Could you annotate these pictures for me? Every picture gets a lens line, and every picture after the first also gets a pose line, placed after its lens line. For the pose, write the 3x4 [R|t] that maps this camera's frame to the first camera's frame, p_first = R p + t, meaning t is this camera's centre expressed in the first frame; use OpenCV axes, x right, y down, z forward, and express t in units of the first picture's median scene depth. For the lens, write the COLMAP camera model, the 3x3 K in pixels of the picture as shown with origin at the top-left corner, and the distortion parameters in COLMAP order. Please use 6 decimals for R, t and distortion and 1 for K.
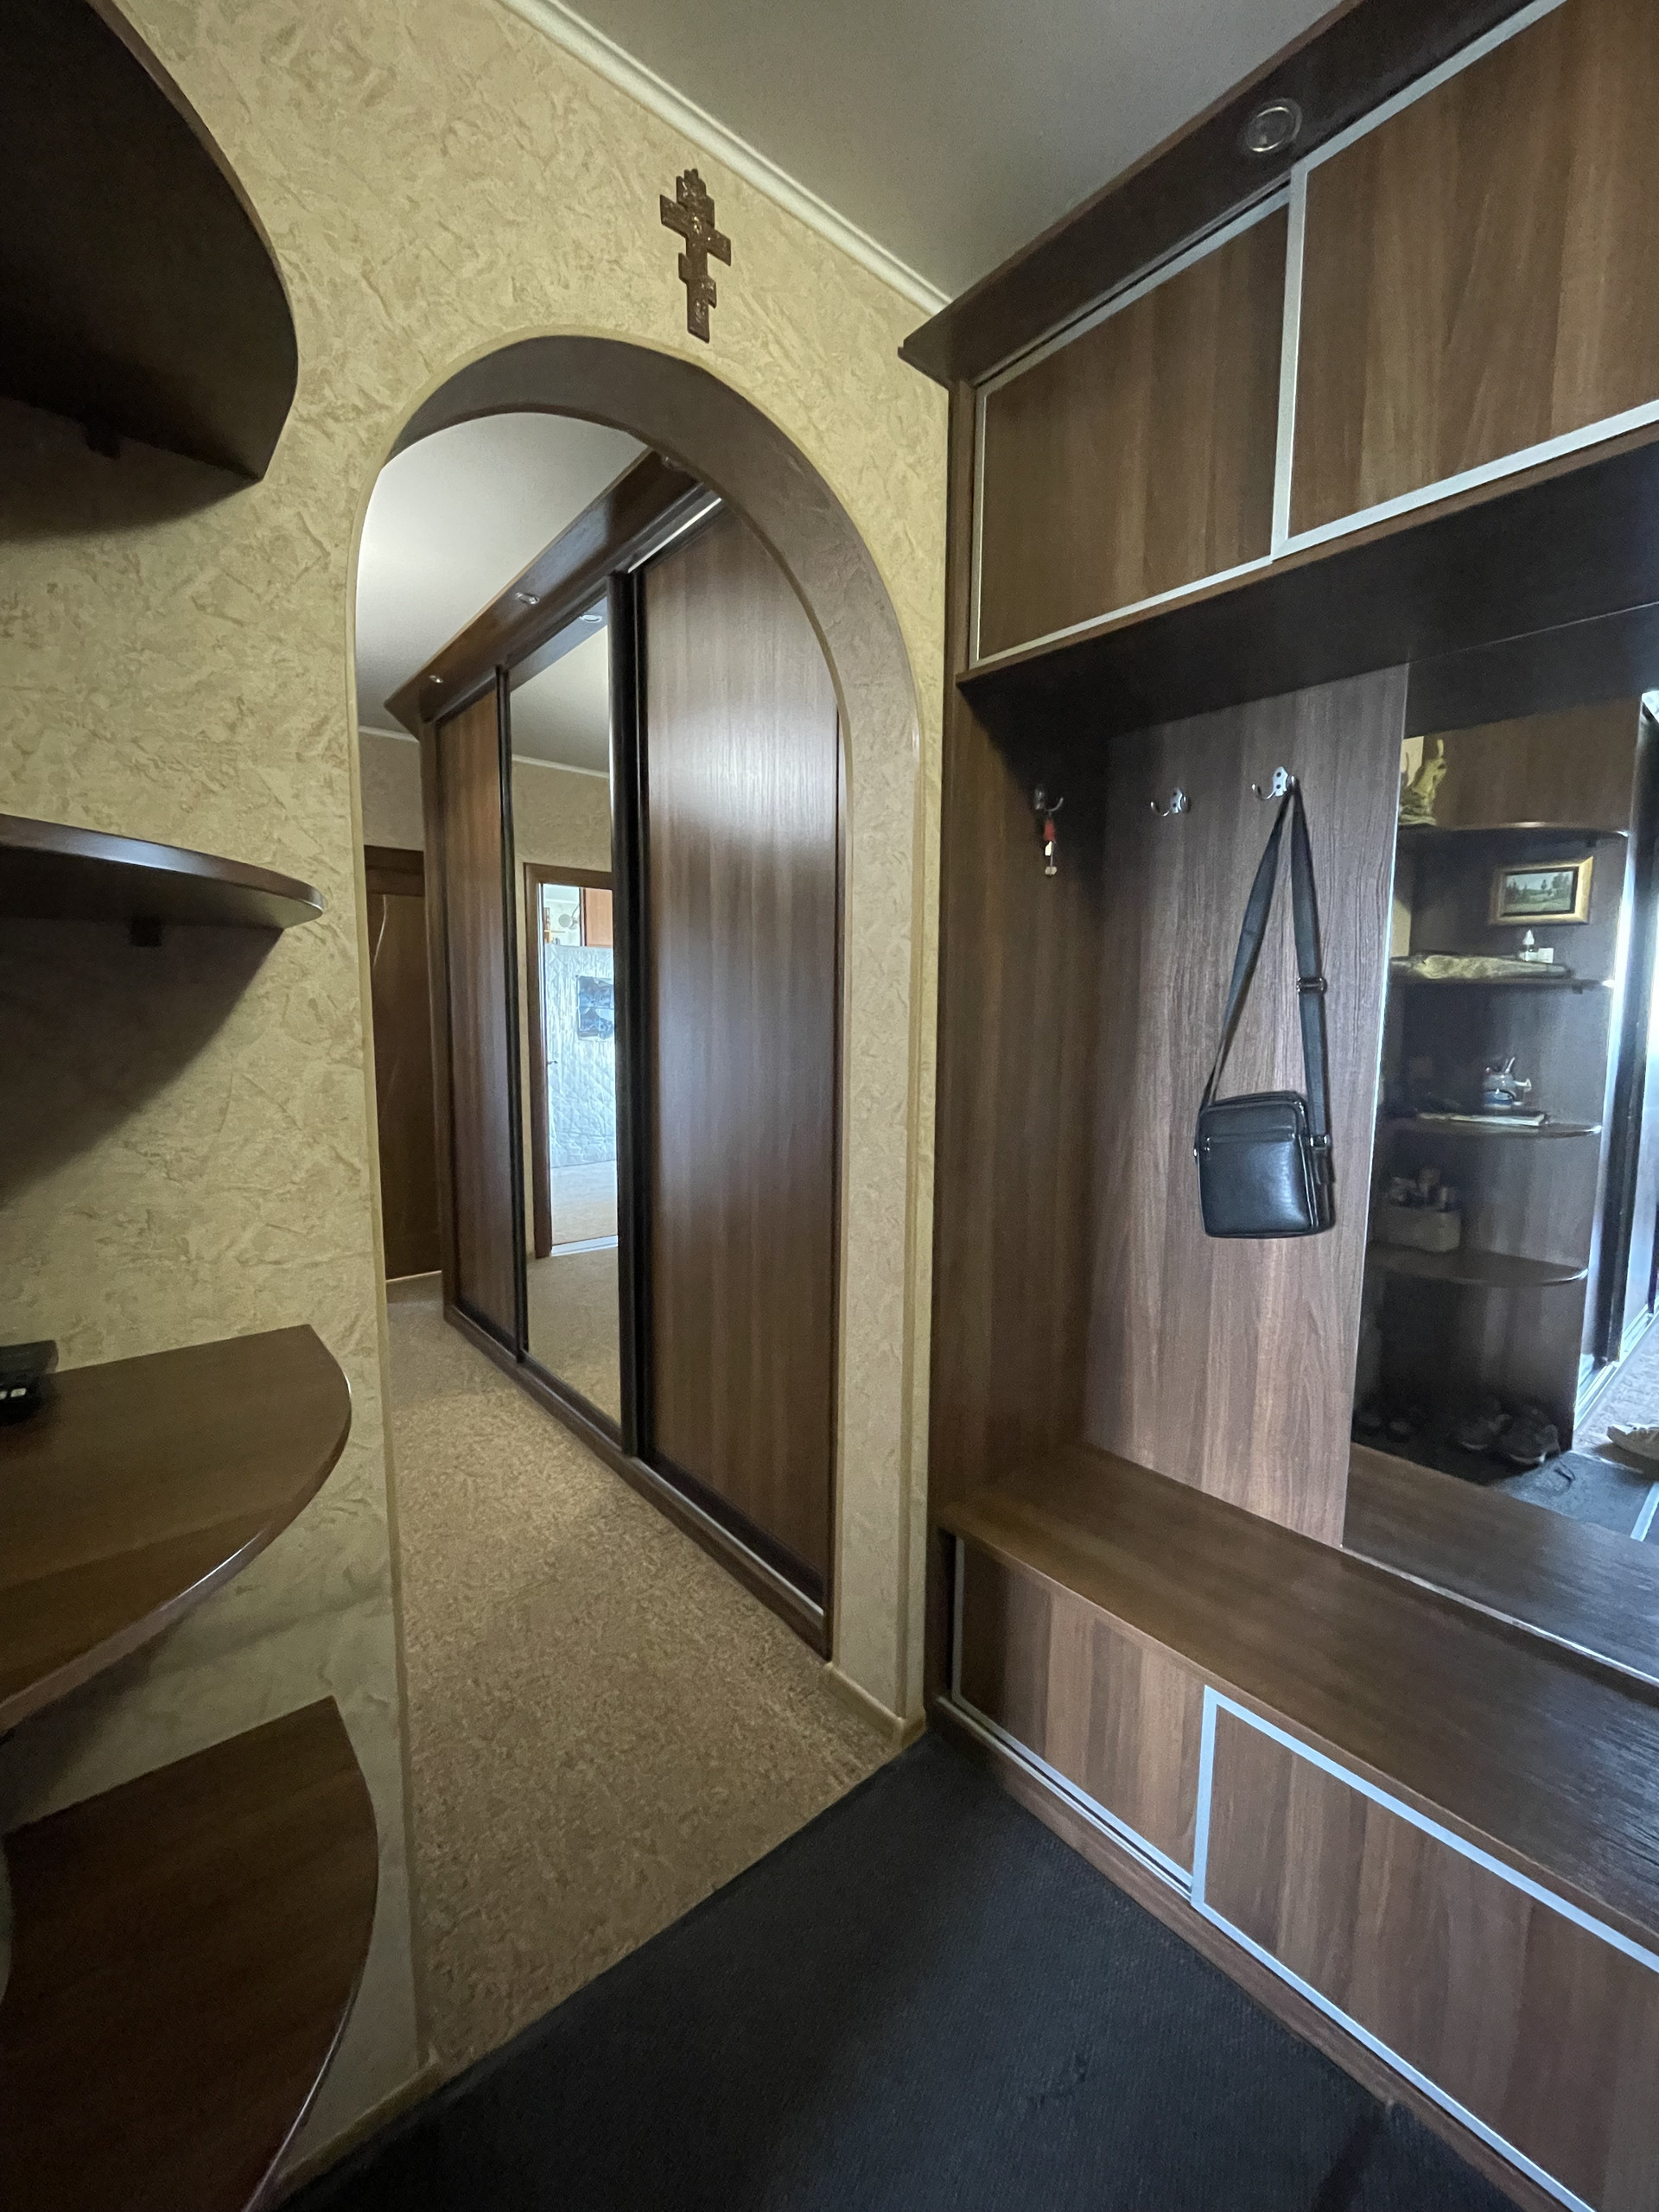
lens RADIAL K [[898.9, 0, 831.3], [0, 898.9, 1103.0], [0, 0, 1]] dist [-0.004241, 0.000126]
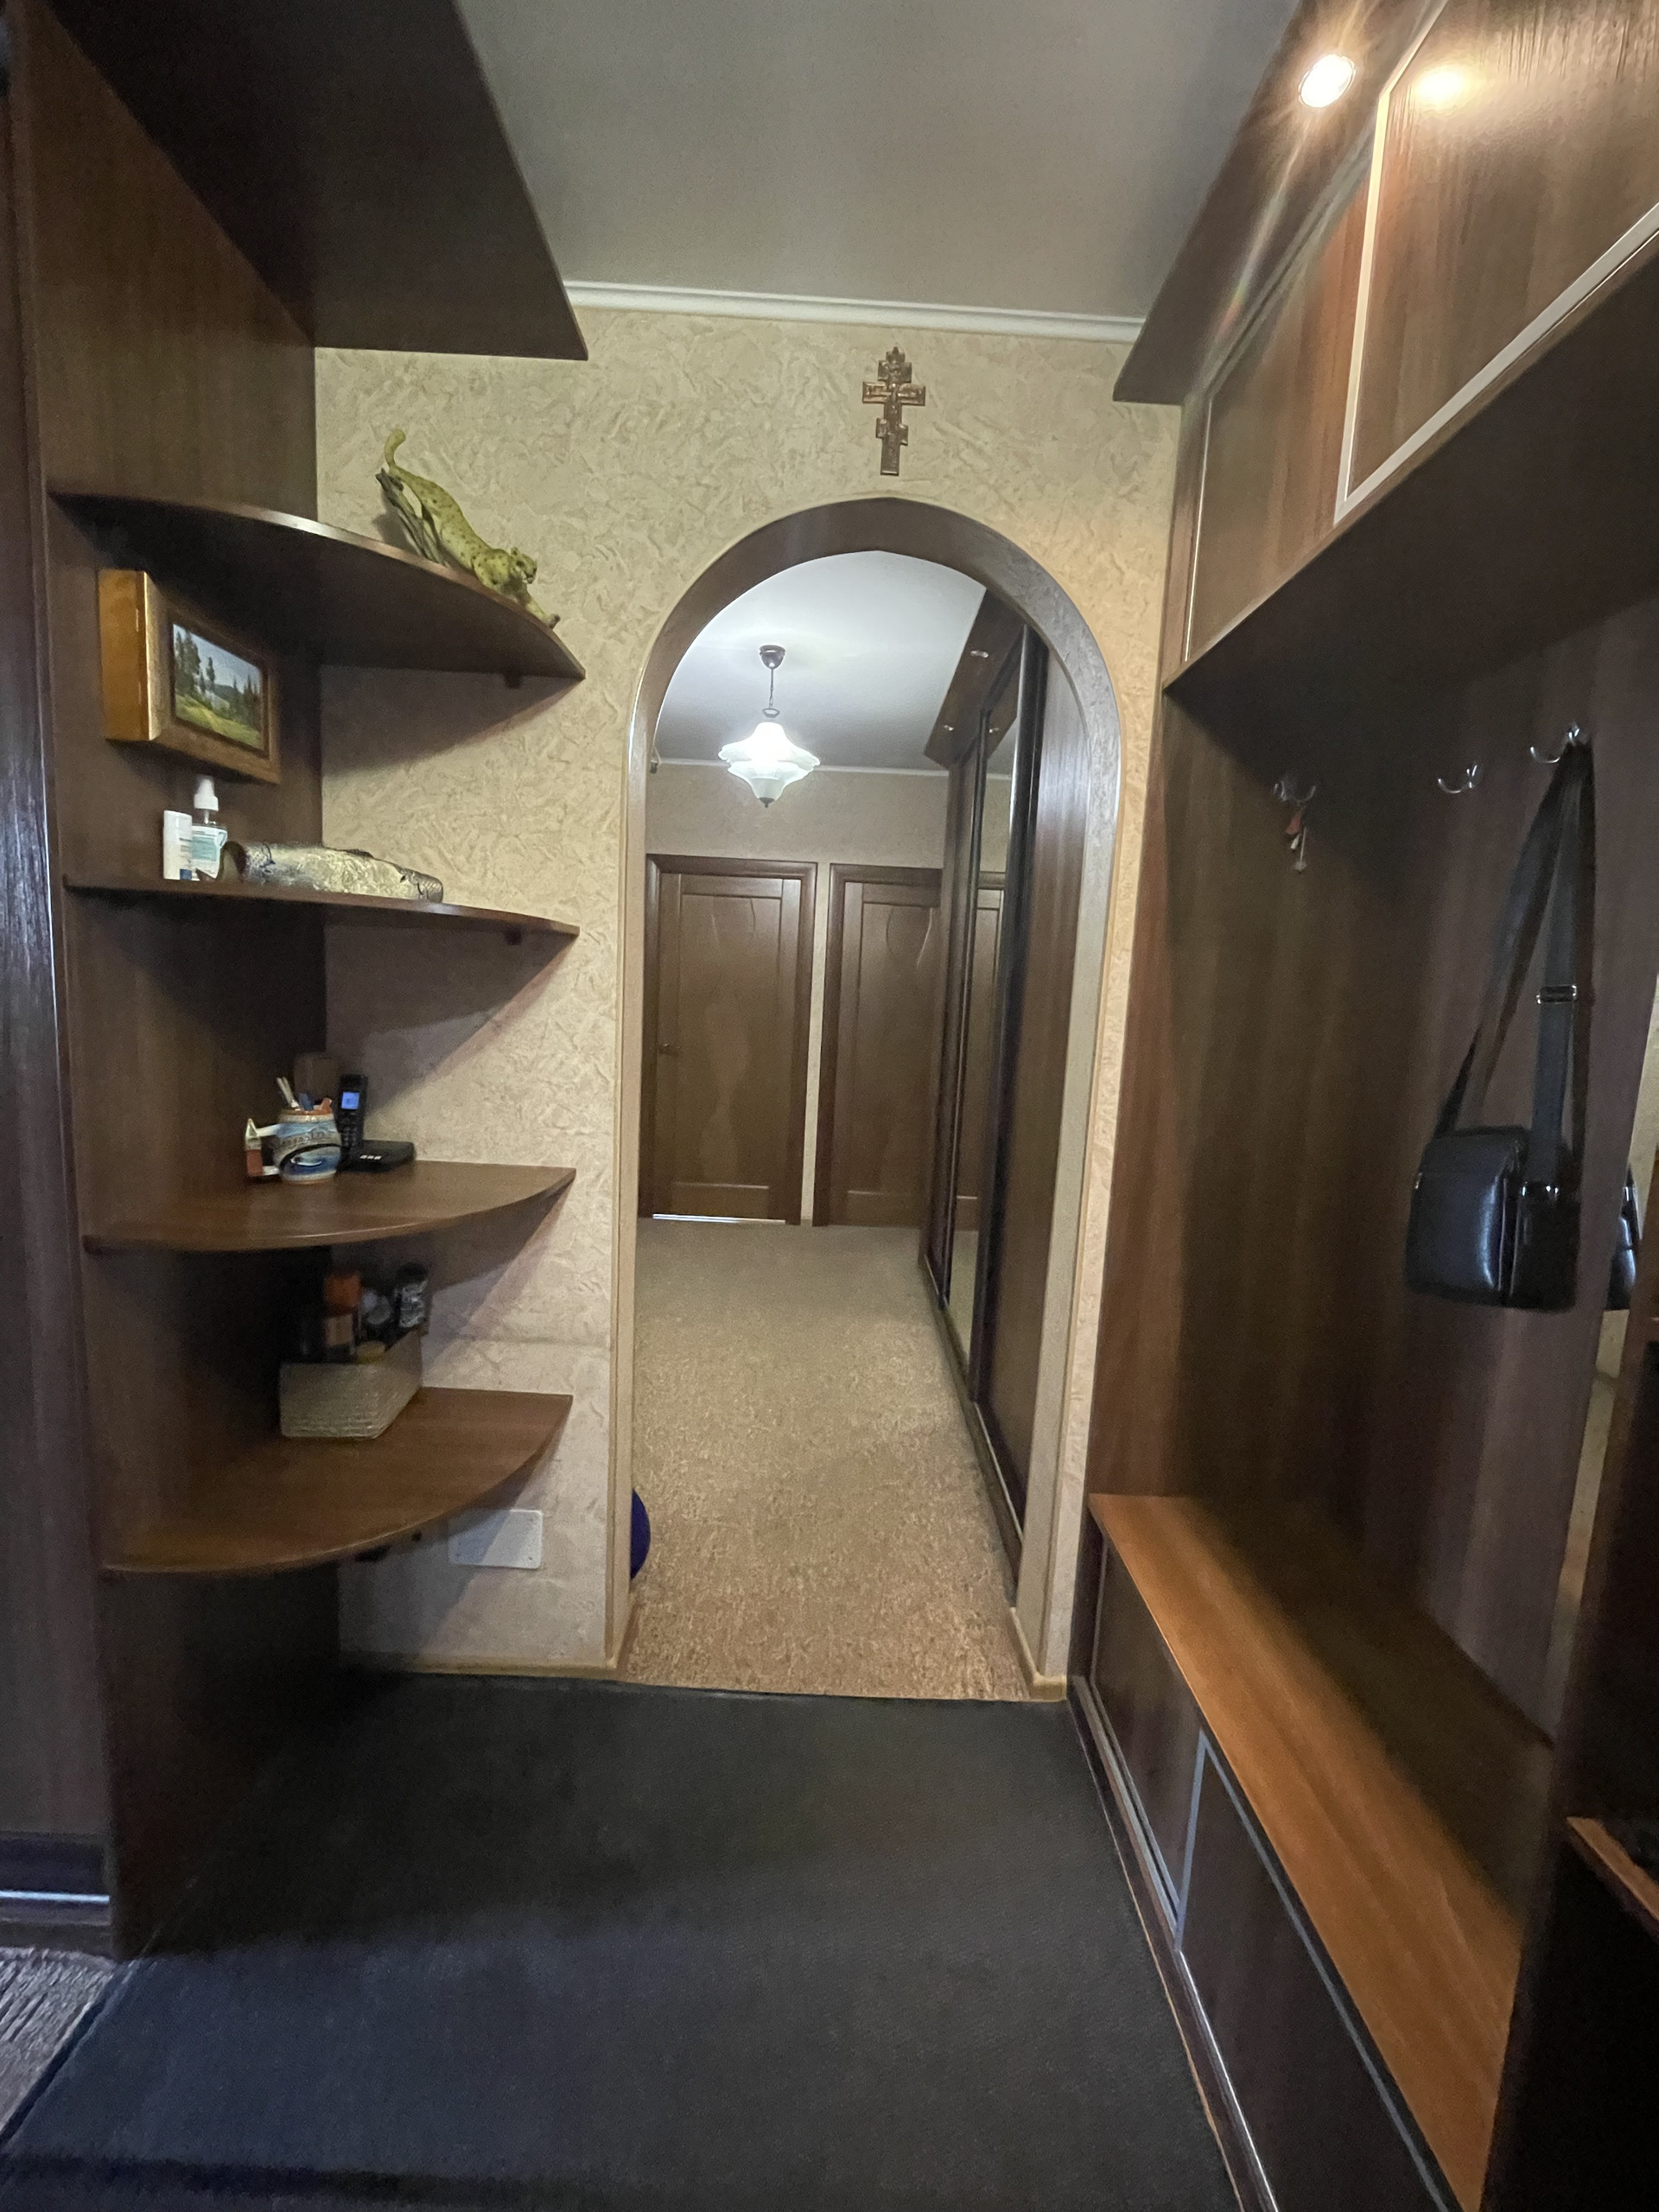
lens RADIAL K [[898.9, 0, 829.9], [0, 898.9, 1101.0], [0, 0, 1]] dist [-0.004241, 0.000126]
pose [[0.767592, 0.106885, -0.631964, 0.801053], [-0.112778, 0.993137, 0.030988, 0.013385], [0.630939, 0.047485, 0.774378, -0.015470]]
